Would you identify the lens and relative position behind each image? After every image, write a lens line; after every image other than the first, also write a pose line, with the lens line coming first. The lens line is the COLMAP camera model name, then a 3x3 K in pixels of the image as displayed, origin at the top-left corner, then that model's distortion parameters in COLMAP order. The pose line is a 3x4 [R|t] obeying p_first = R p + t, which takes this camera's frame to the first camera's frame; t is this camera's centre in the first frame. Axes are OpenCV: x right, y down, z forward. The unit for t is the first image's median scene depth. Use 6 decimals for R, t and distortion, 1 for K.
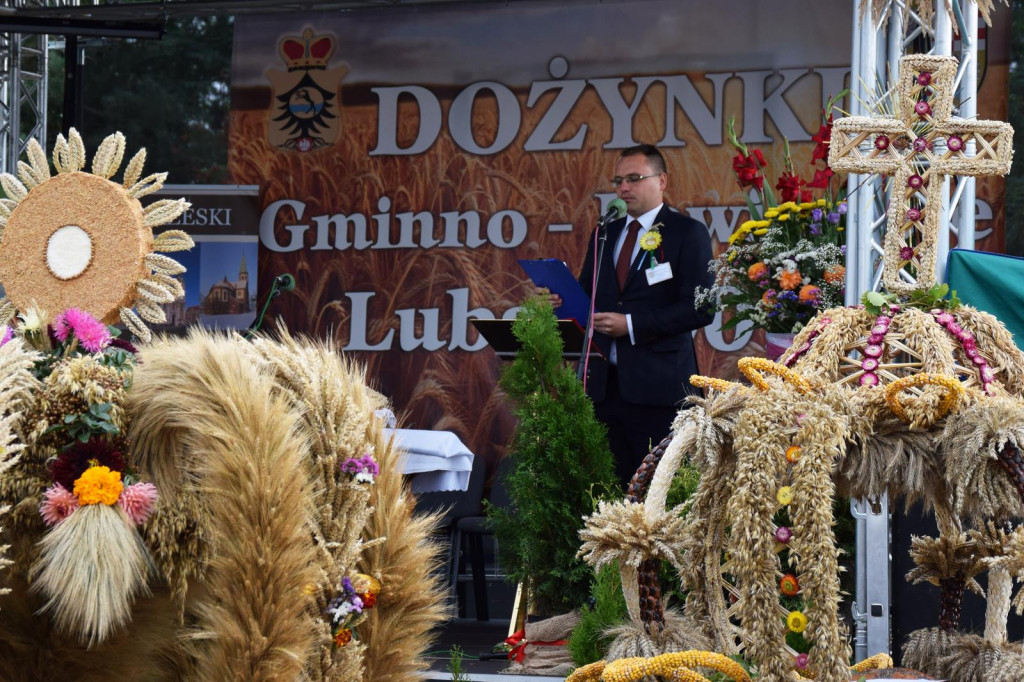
lens RADIAL K [[2551.1, 0, 512.0], [0, 2551.1, 341.0], [0, 0, 1]] dist [0.287375, 0.103909]
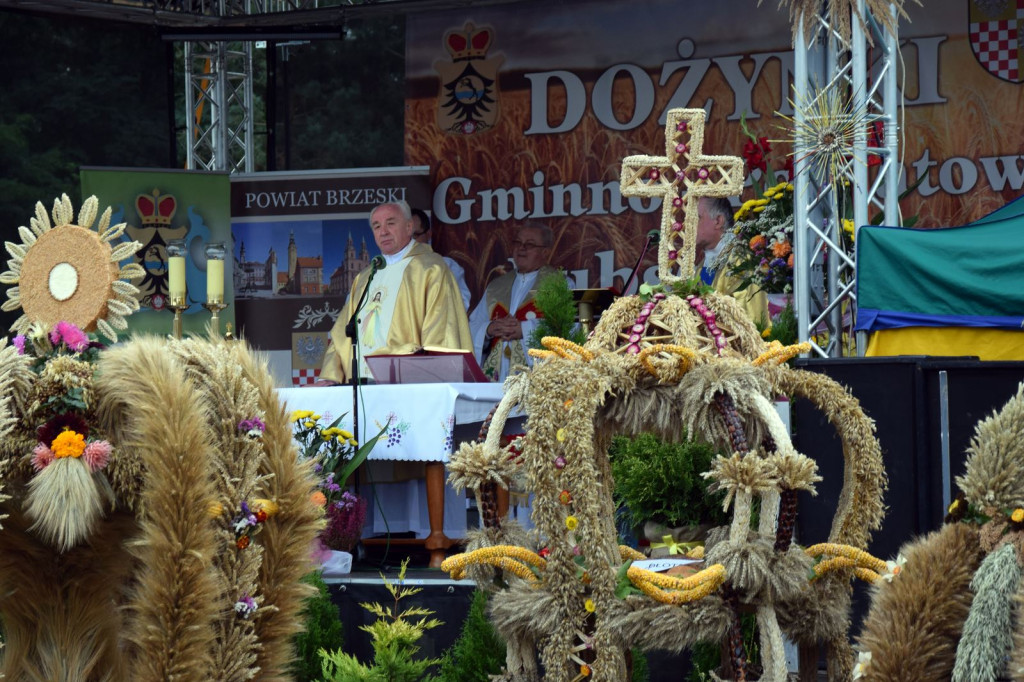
lens RADIAL K [[2551.1, 0, 512.0], [0, 2551.1, 341.0], [0, 0, 1]] dist [0.287375, 0.103909]
pose [[0.991930, -0.036601, -0.121387, 0.237901], [0.039443, 0.998999, 0.021093, -0.020854], [0.120493, -0.025711, 0.992381, -0.376145]]
